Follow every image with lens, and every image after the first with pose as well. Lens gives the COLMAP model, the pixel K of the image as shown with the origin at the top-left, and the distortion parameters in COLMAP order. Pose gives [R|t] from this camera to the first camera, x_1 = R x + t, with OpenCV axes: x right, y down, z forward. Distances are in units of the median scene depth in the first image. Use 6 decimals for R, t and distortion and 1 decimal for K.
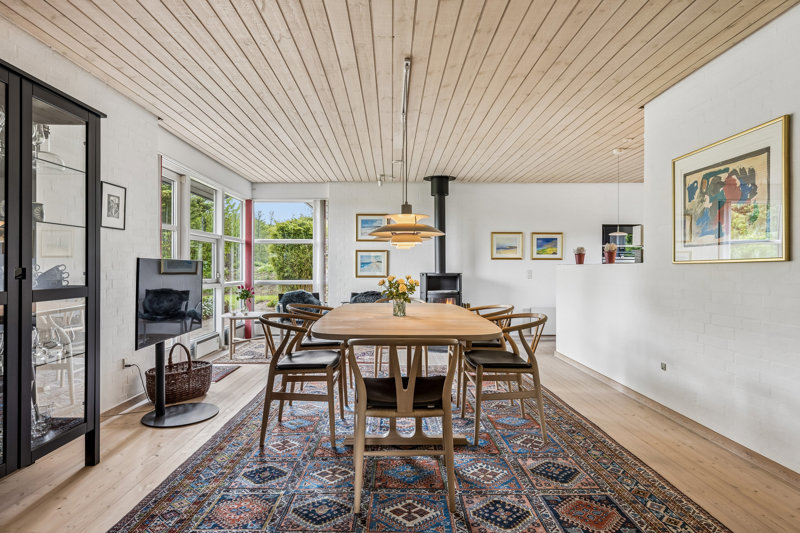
lens RADIAL K [[452.8, 0, 396.8], [0, 452.8, 266.7], [0, 0, 1]] dist [-0.011550, -0.002349]
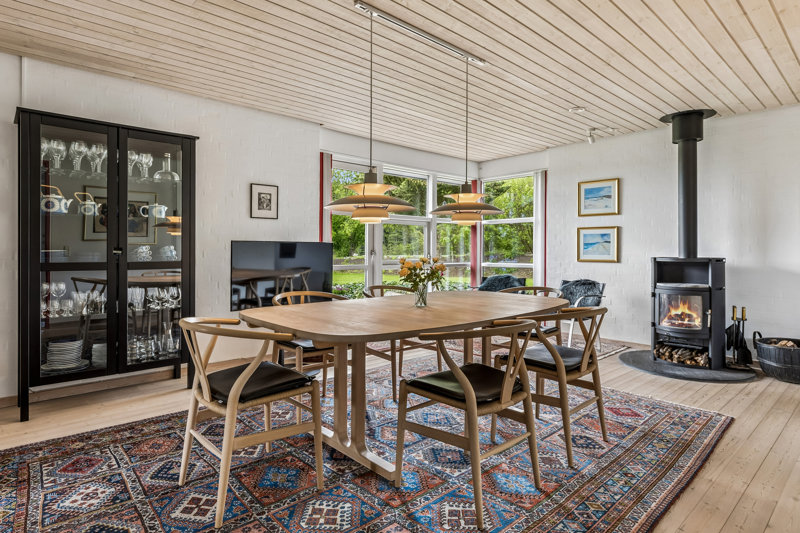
lens RADIAL K [[452.8, 0, 369.6], [0, 452.8, 251.2], [0, 0, 1]] dist [-0.011550, -0.002349]
pose [[0.647422, 0.004813, -0.762116, 0.307081], [-0.000921, 0.999984, 0.005533, 0.001385], [0.762131, -0.002880, 0.647416, 0.209051]]
